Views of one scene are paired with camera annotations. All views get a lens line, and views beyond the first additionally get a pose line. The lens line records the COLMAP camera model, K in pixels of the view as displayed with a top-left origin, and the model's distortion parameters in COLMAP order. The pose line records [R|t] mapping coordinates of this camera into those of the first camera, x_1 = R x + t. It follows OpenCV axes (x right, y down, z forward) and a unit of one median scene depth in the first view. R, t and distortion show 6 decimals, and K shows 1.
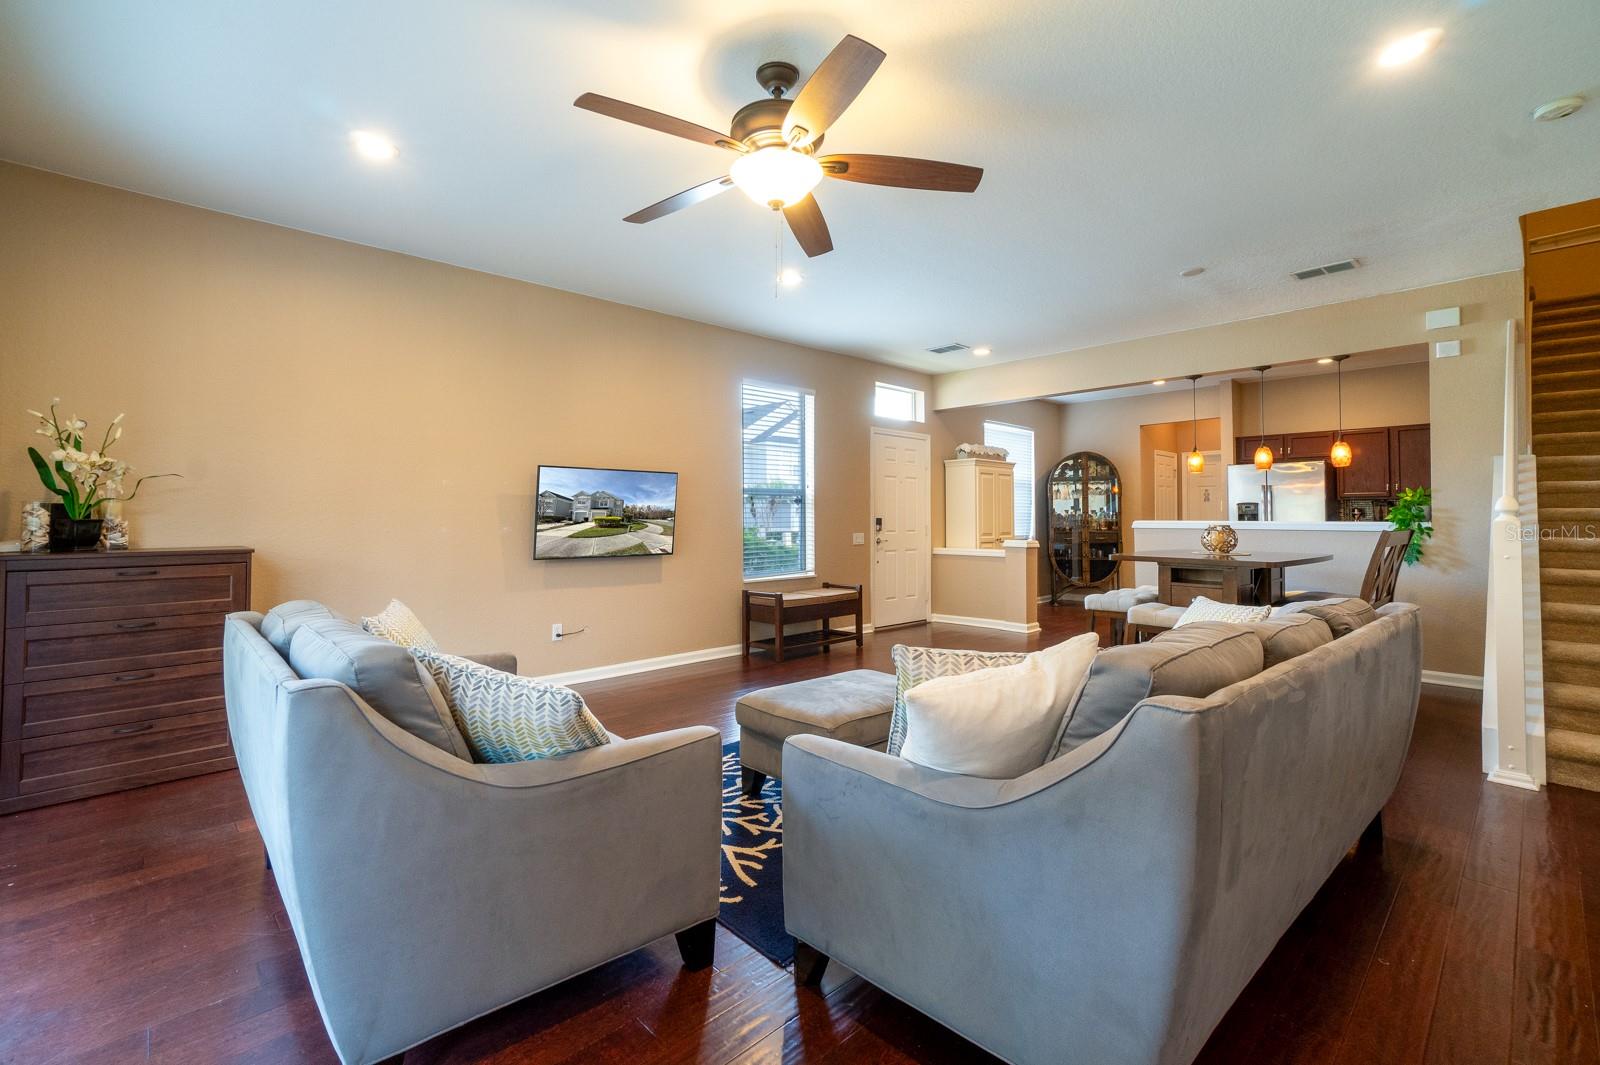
lens RADIAL K [[706.6, 0, 785.2], [0, 706.6, 526.9], [0, 0, 1]] dist [-0.000142, 0.002092]
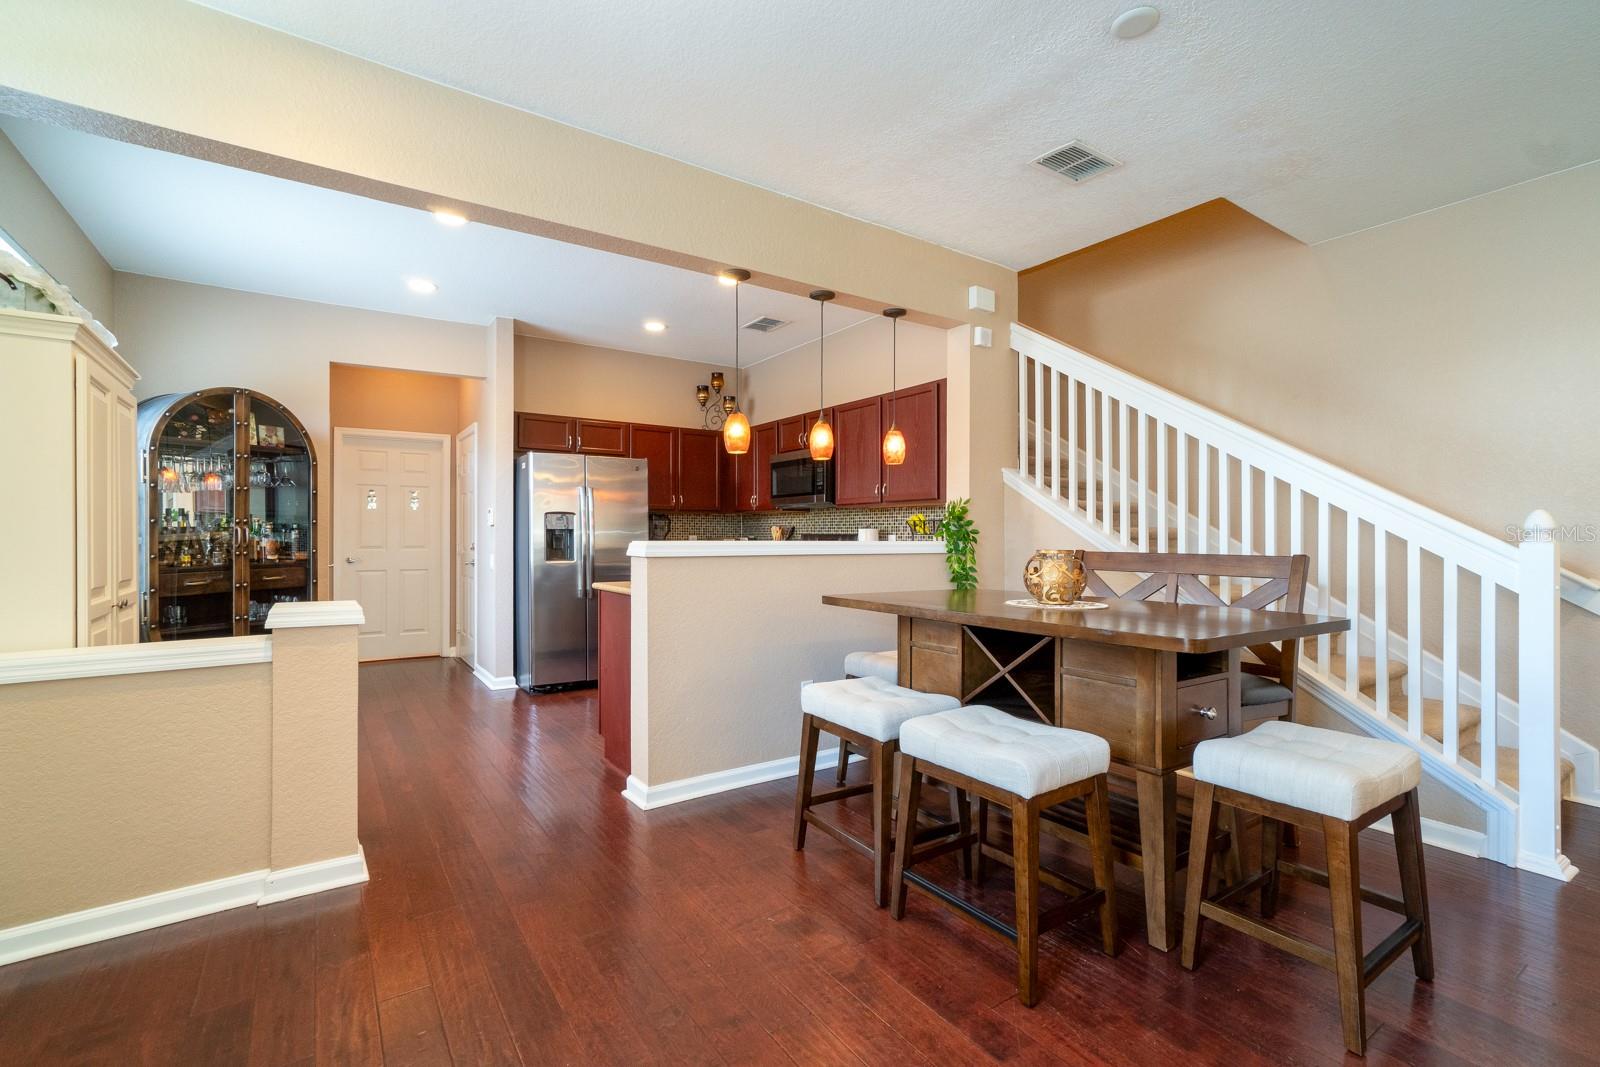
lens RADIAL K [[706.6, 0, 790.1], [0, 706.6, 532.9], [0, 0, 1]] dist [-0.000142, 0.002092]
pose [[0.154679, 0.005561, 0.987949, 0.045592], [0.012080, 0.999899, -0.007520, -0.008332], [-0.987891, 0.013098, 0.154596, 0.724123]]
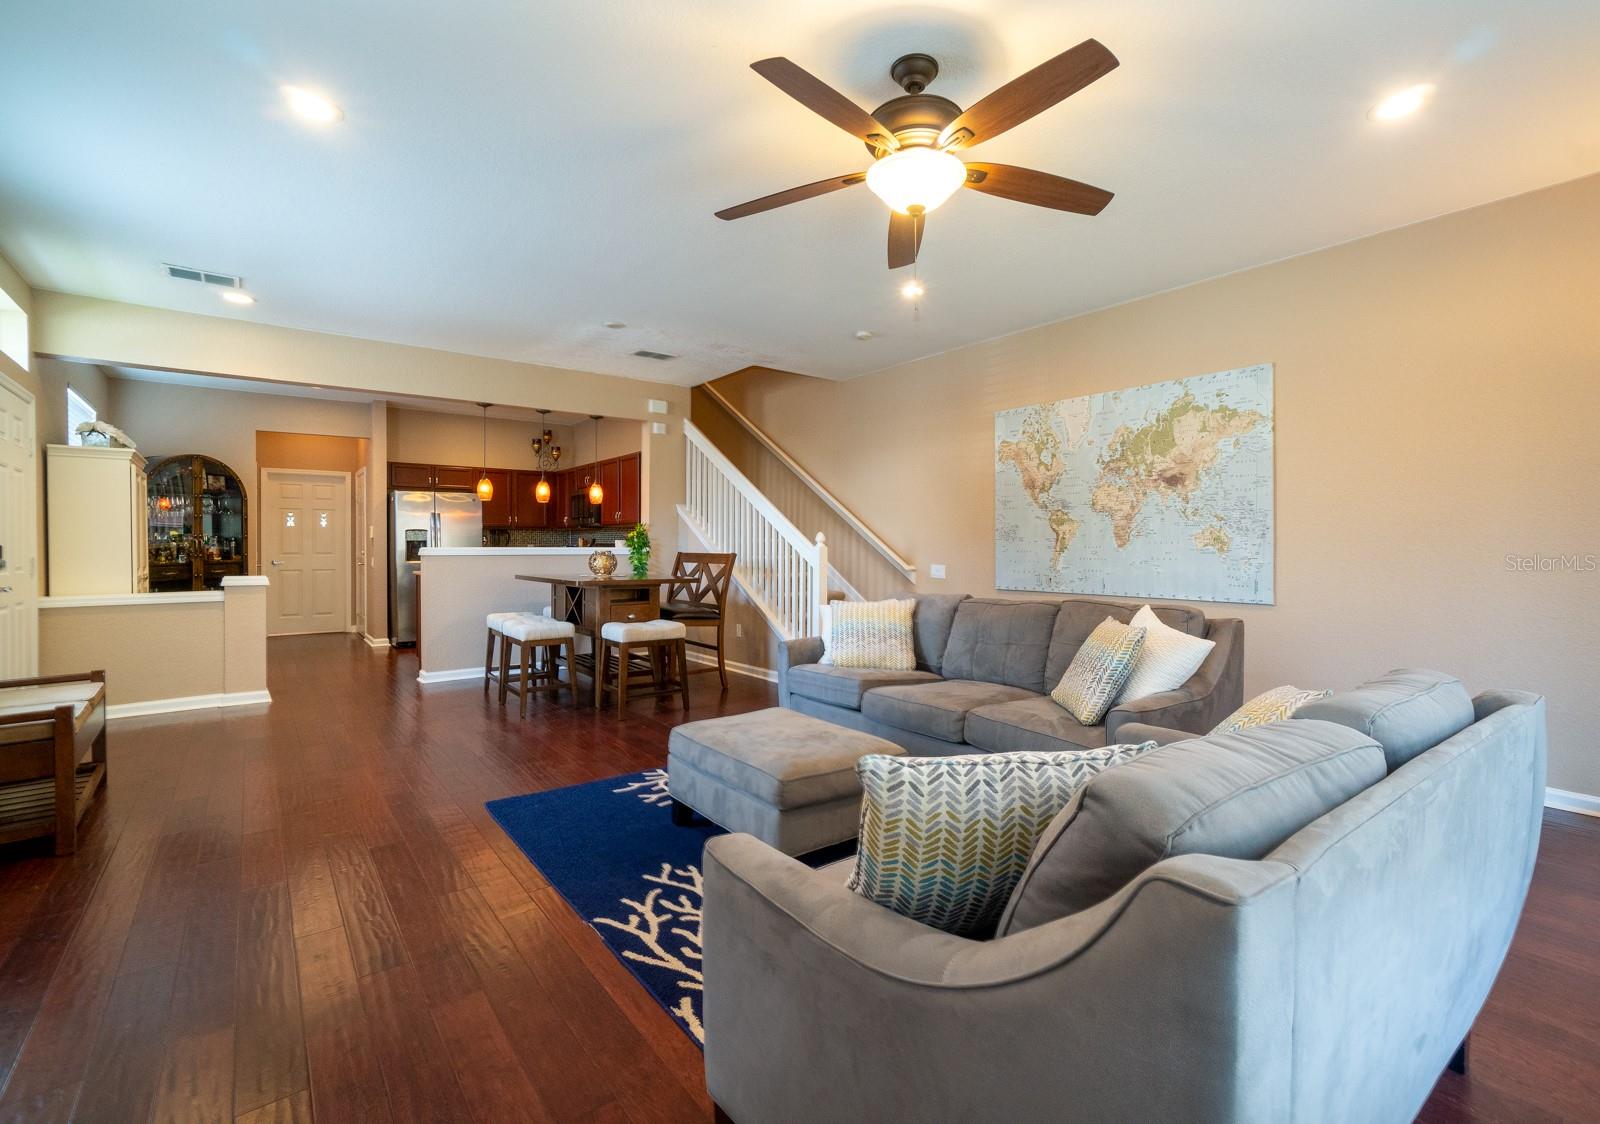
lens RADIAL K [[726.4, 0, 813.0], [0, 726.4, 544.9], [0, 0, 1]] dist [0.021077, -0.000026]
pose [[0.092999, 0.001115, 0.995666, -0.339950], [0.013161, 0.999911, -0.002349, -0.003006], [-0.995579, 0.013323, 0.092976, 0.362820]]
